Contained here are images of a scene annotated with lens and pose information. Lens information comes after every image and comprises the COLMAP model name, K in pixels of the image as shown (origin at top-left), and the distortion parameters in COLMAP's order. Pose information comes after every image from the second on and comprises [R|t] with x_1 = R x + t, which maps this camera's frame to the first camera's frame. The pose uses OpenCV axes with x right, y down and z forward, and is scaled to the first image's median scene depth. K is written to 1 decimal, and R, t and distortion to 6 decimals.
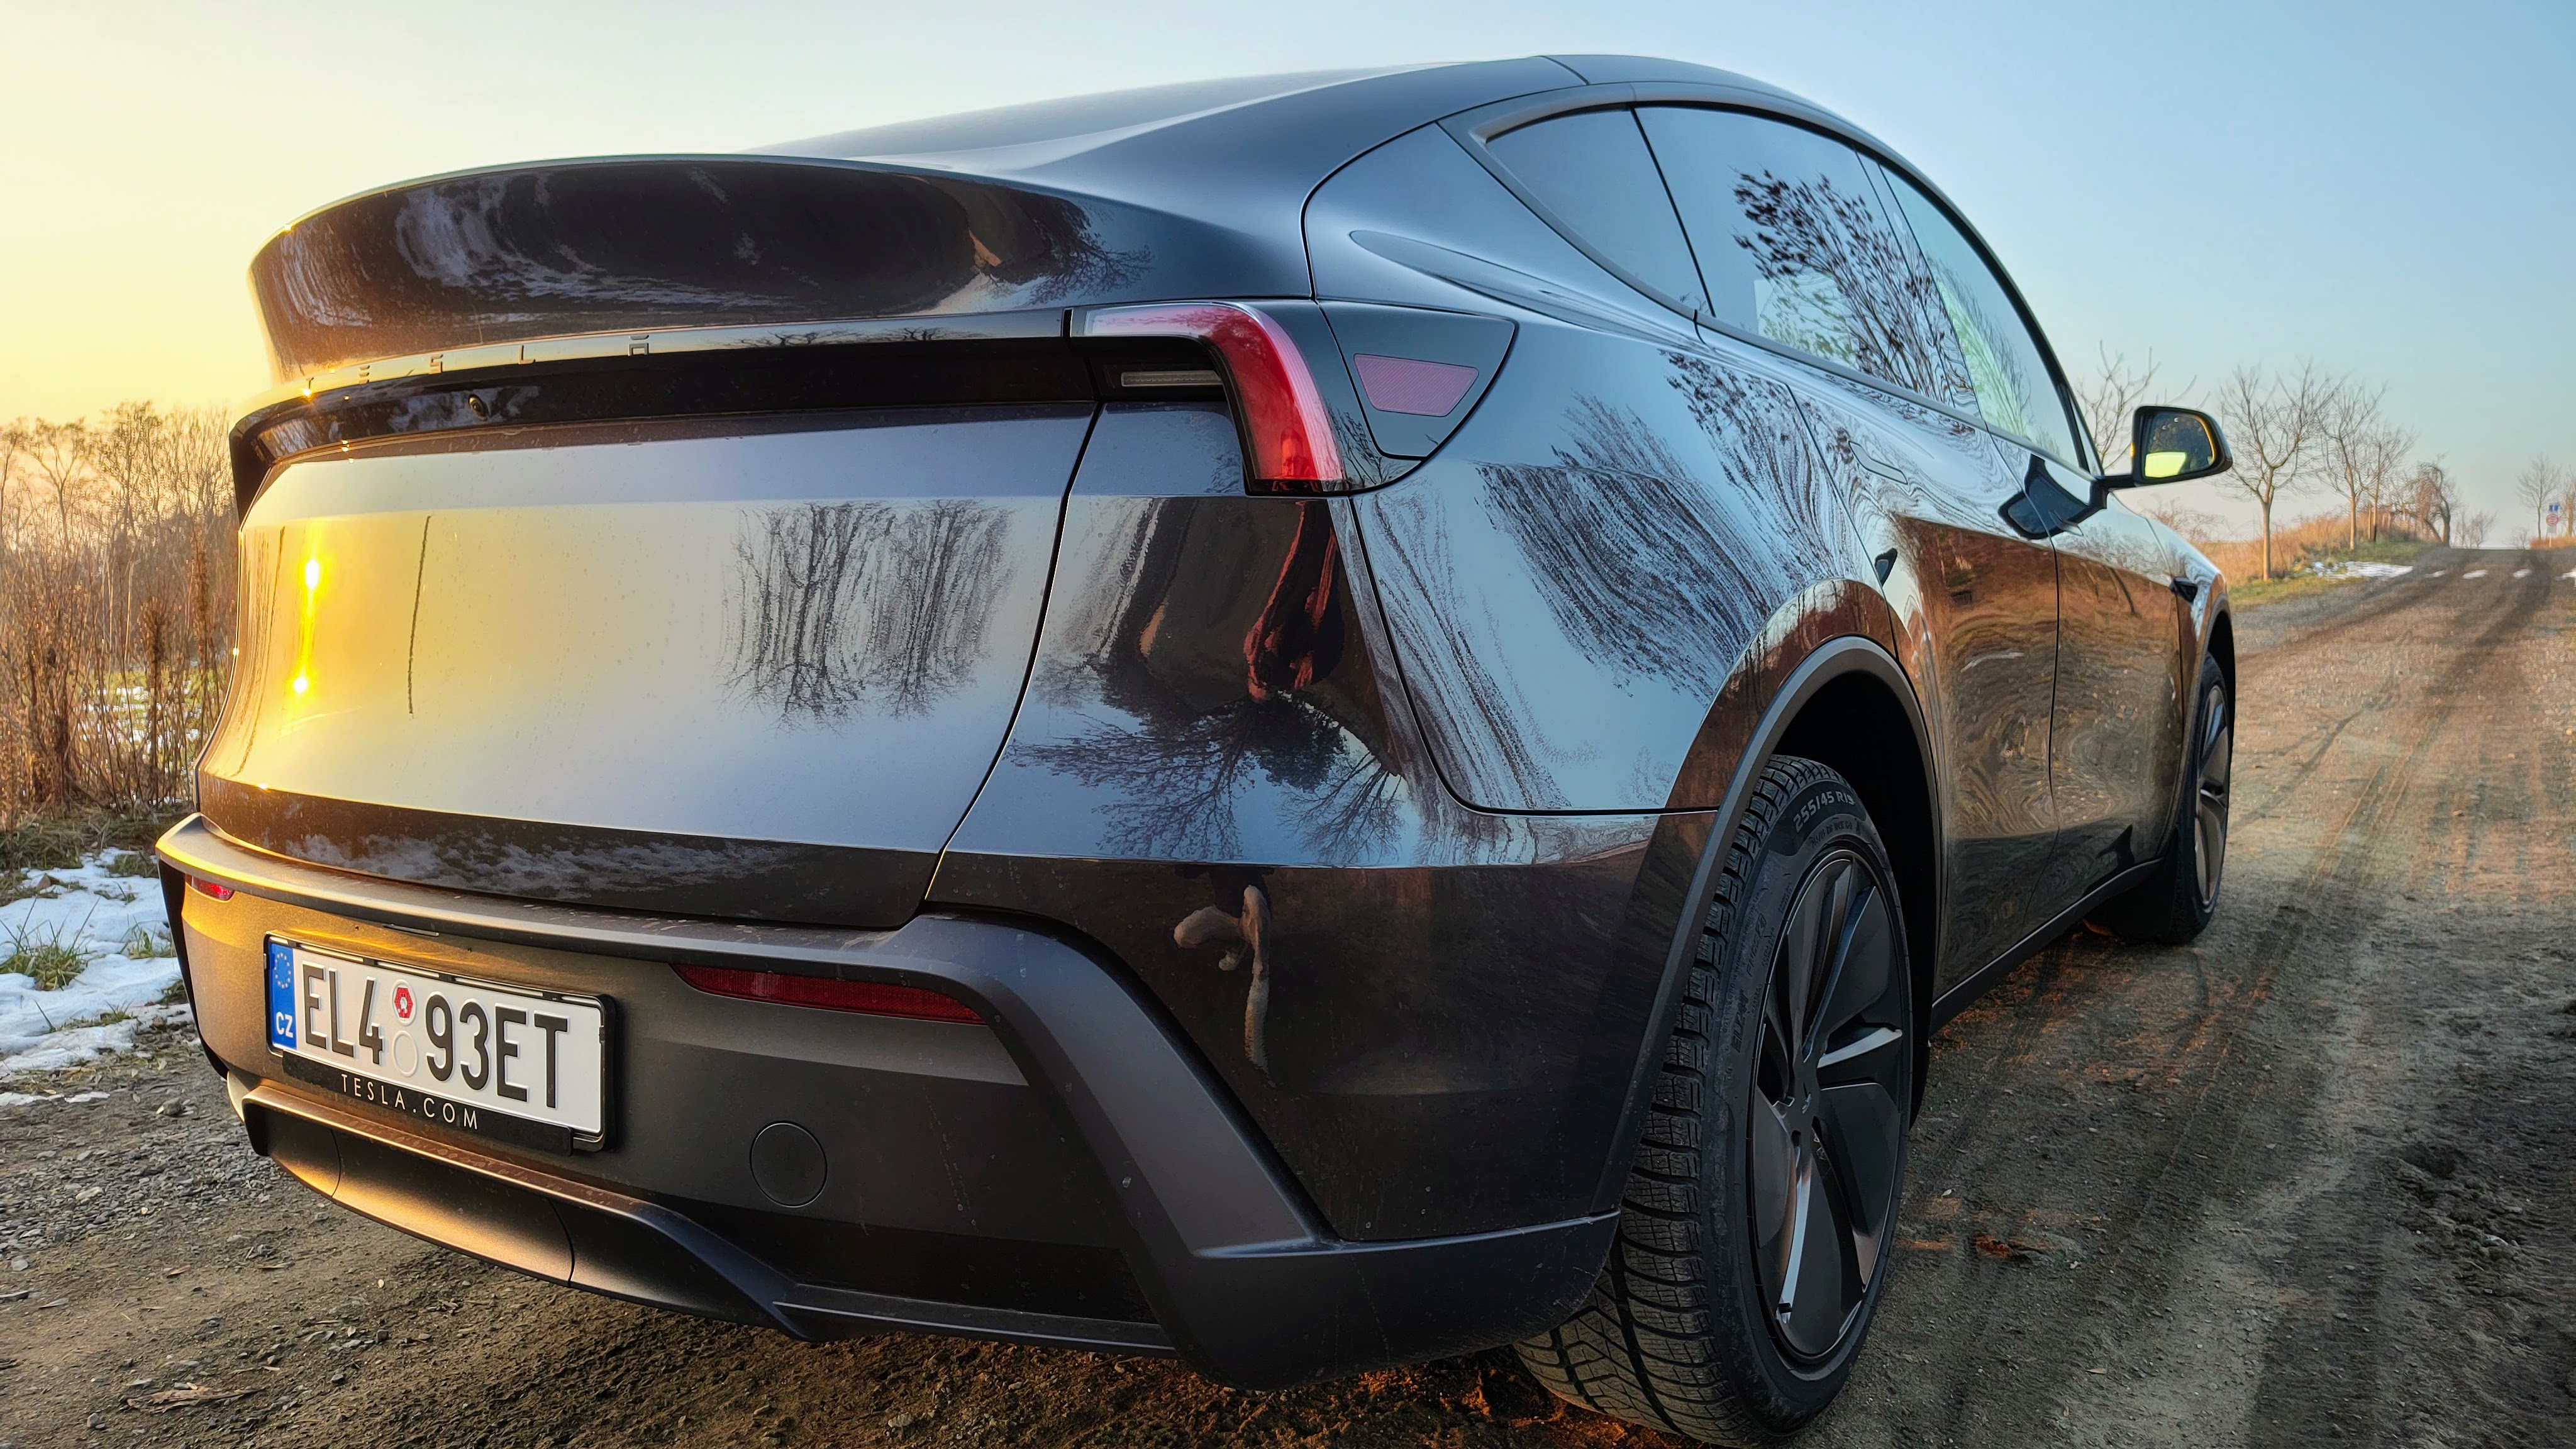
lens RADIAL K [[1740.2, 0, 1279.5], [0, 1740.2, 694.1], [0, 0, 1]] dist [-0.003111, -0.034006]
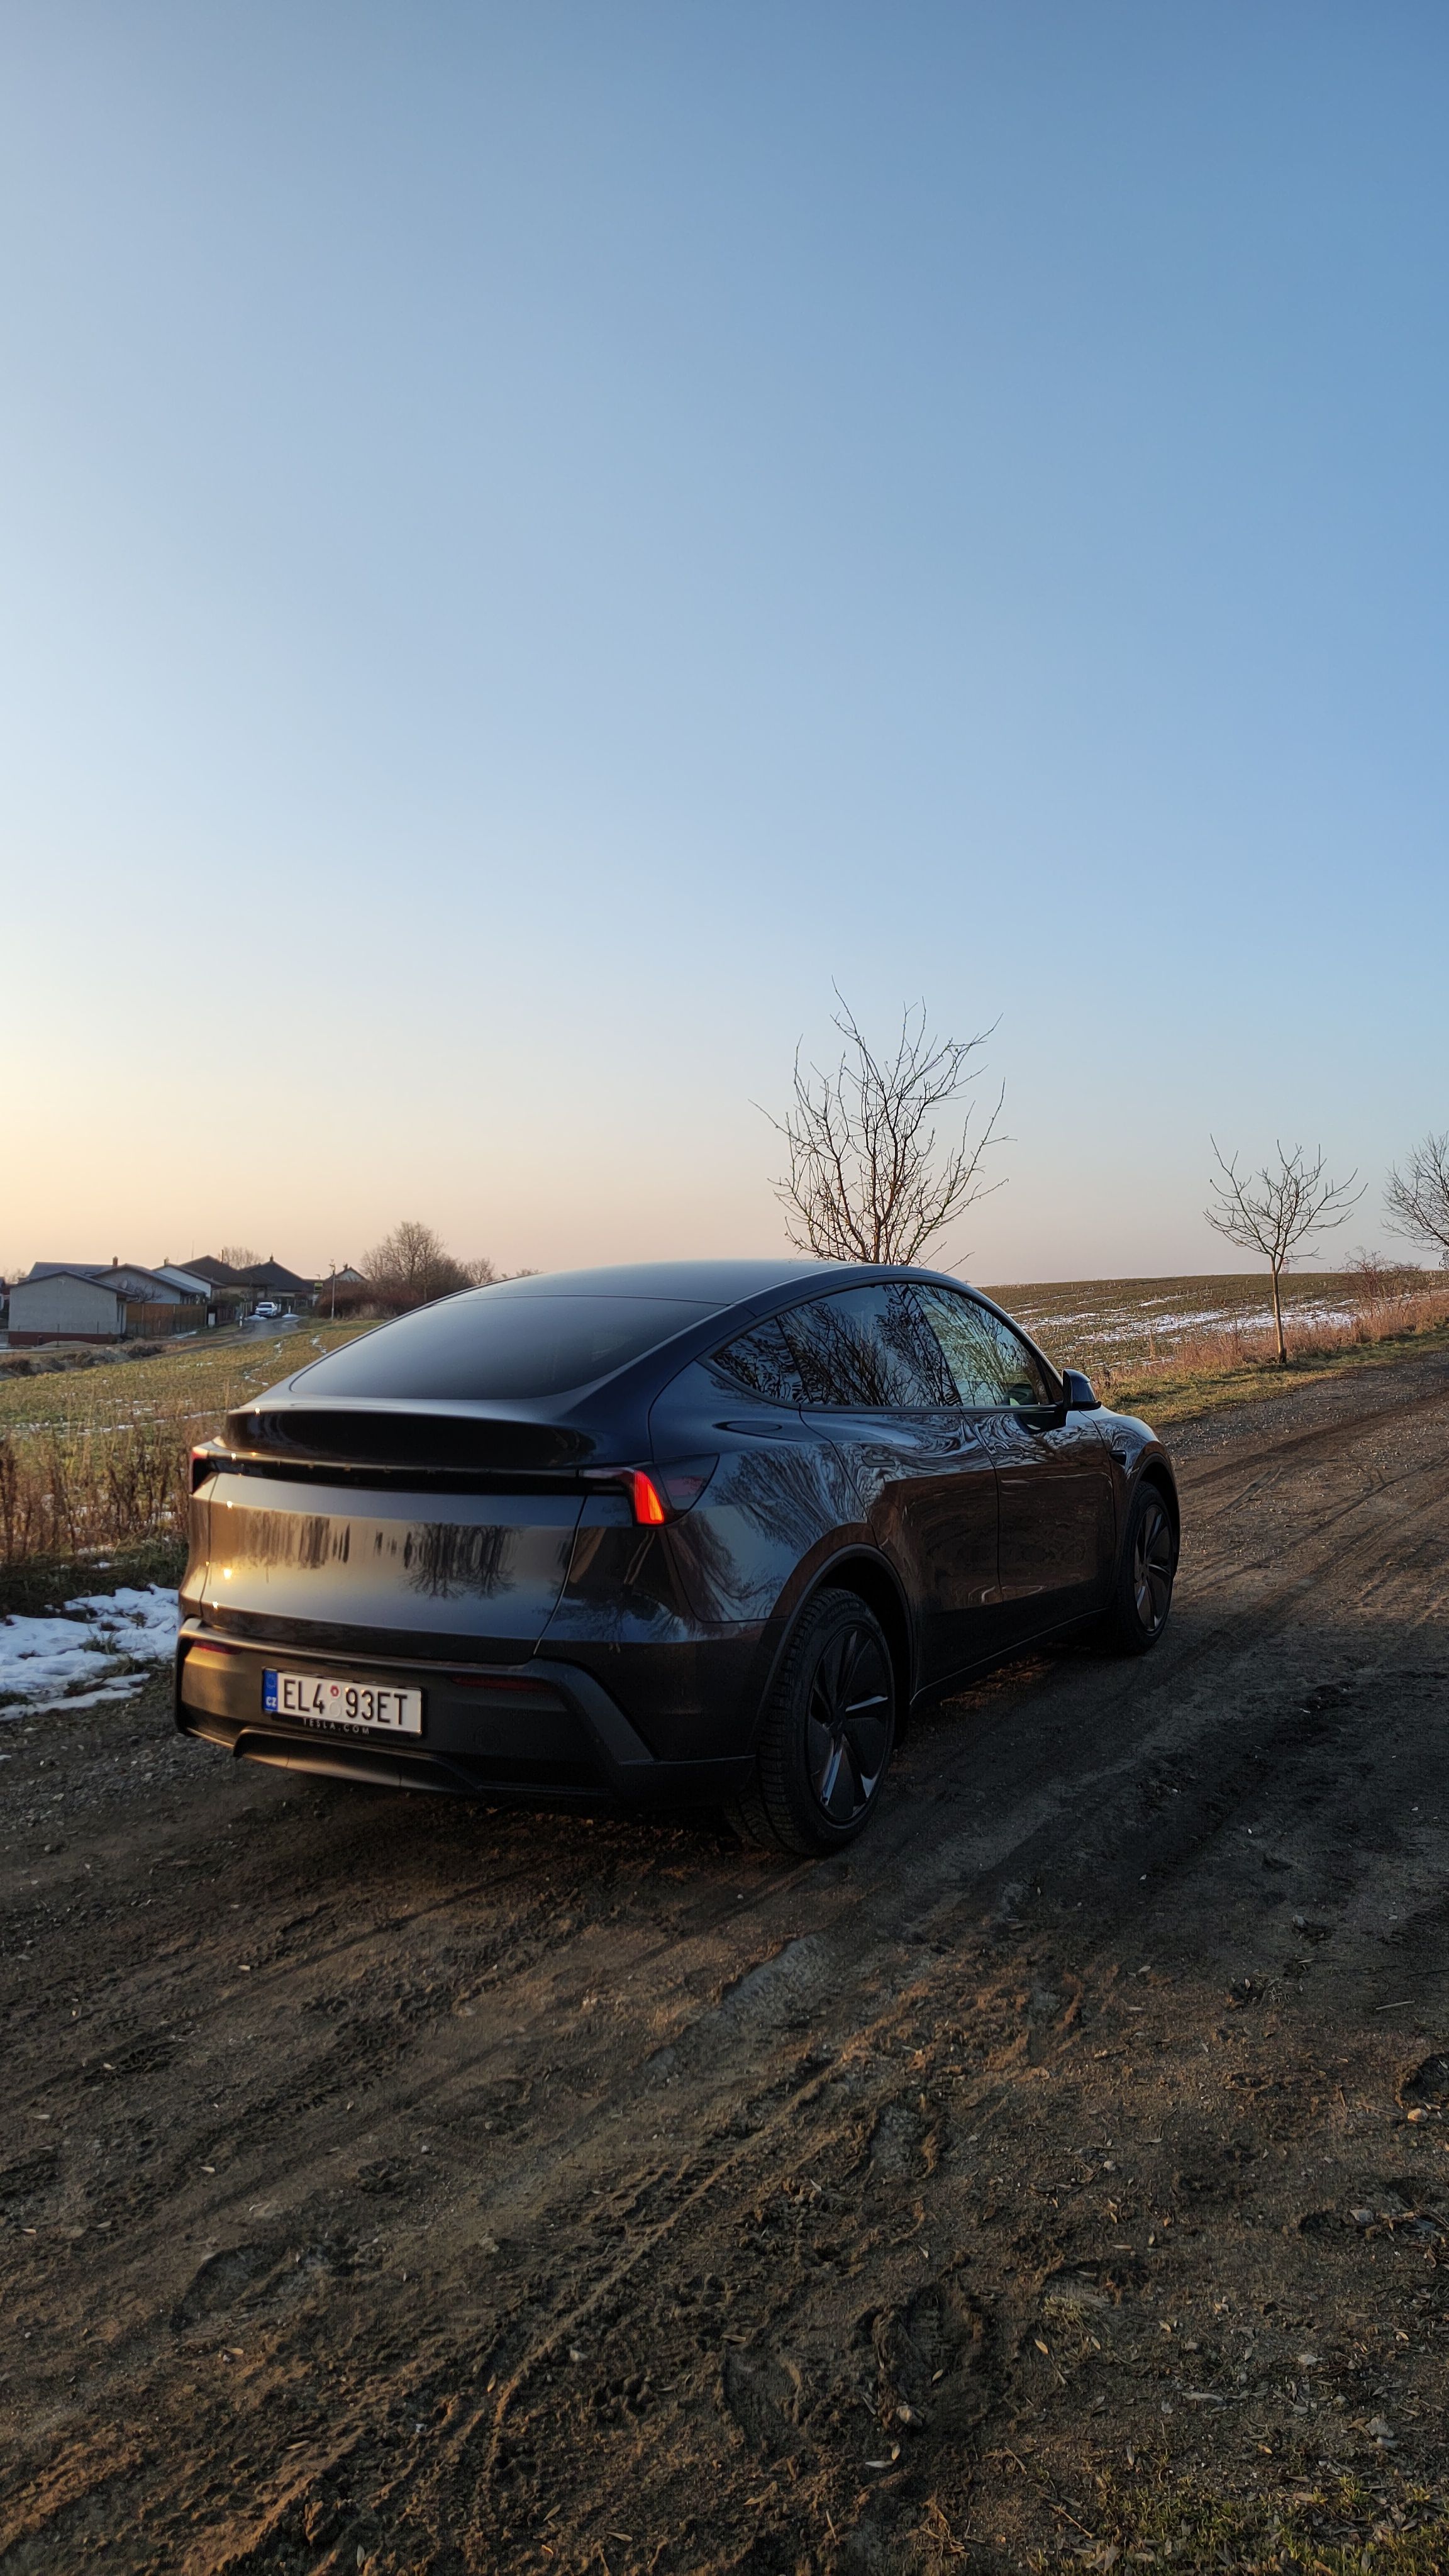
lens RADIAL K [[1740.2, 0, 733.8], [0, 1740.2, 1276.2], [0, 0, 1]] dist [-0.003111, -0.034006]
pose [[0.997044, 0.001640, 0.076813, -0.062314], [0.003769, 0.997524, -0.070227, -0.280672], [-0.076738, 0.070309, 0.994569, -1.815331]]
